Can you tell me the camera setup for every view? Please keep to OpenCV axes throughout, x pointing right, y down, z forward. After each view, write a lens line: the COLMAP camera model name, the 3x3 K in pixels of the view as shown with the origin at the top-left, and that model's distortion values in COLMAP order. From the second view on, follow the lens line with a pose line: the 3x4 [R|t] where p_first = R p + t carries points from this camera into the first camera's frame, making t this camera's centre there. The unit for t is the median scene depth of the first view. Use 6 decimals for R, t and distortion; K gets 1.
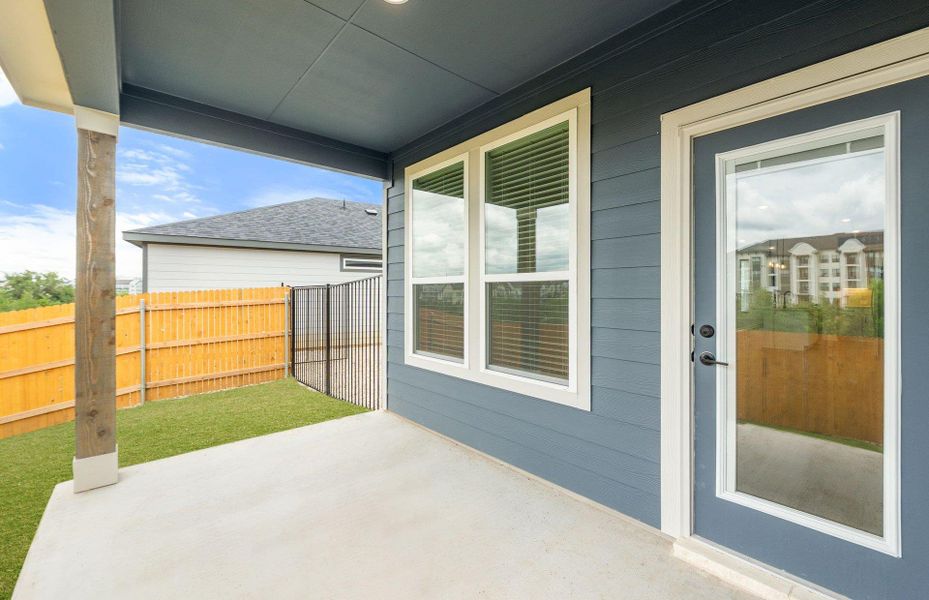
lens RADIAL K [[387.9, 0, 466.3], [0, 387.9, 295.8], [0, 0, 1]] dist [0.002024, 0.000187]
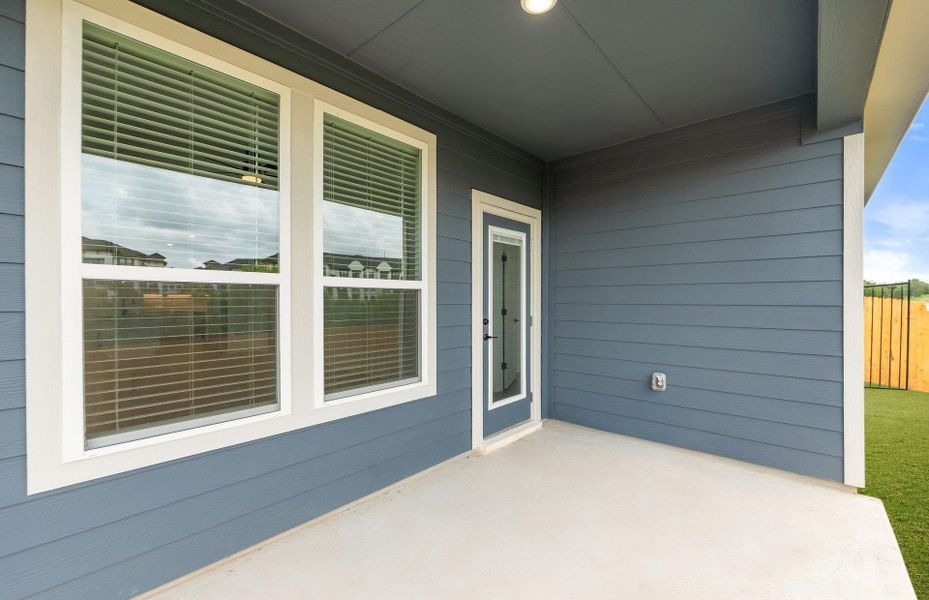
lens RADIAL K [[387.9, 0, 466.3], [0, 387.9, 295.8], [0, 0, 1]] dist [0.002024, 0.000187]
pose [[-0.107958, 0.005146, 0.994142, -0.785394], [-0.002057, 0.999983, -0.005399, -0.013071], [-0.994153, -0.002628, -0.107945, 0.875074]]
